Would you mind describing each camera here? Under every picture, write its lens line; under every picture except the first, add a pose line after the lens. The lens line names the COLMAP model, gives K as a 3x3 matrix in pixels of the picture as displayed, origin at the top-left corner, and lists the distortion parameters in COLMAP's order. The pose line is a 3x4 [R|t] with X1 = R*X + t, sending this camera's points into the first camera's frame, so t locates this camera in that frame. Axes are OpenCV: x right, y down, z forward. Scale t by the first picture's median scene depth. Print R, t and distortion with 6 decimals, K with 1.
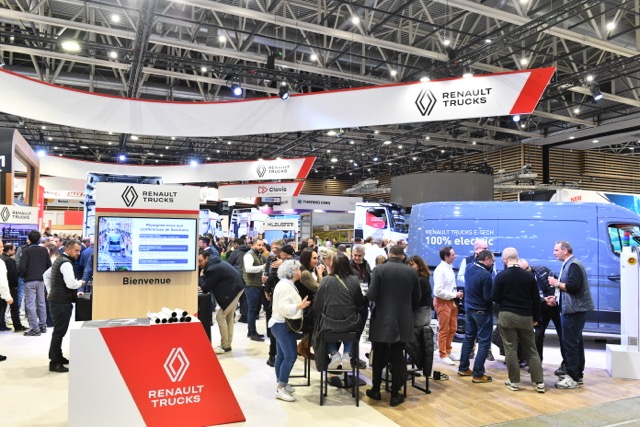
lens RADIAL K [[546.2, 0, 320.0], [0, 546.2, 213.5], [0, 0, 1]] dist [-0.006760, -0.004725]
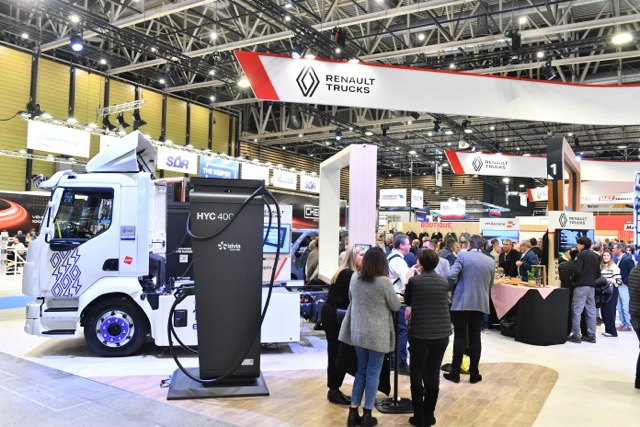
lens RADIAL K [[546.2, 0, 320.0], [0, 546.2, 213.5], [0, 0, 1]] dist [-0.006760, -0.004725]
pose [[0.505929, -0.025584, -0.862196, 0.124055], [0.017342, 0.999660, -0.019487, 0.001643], [0.862401, -0.005093, 0.506200, 0.082131]]
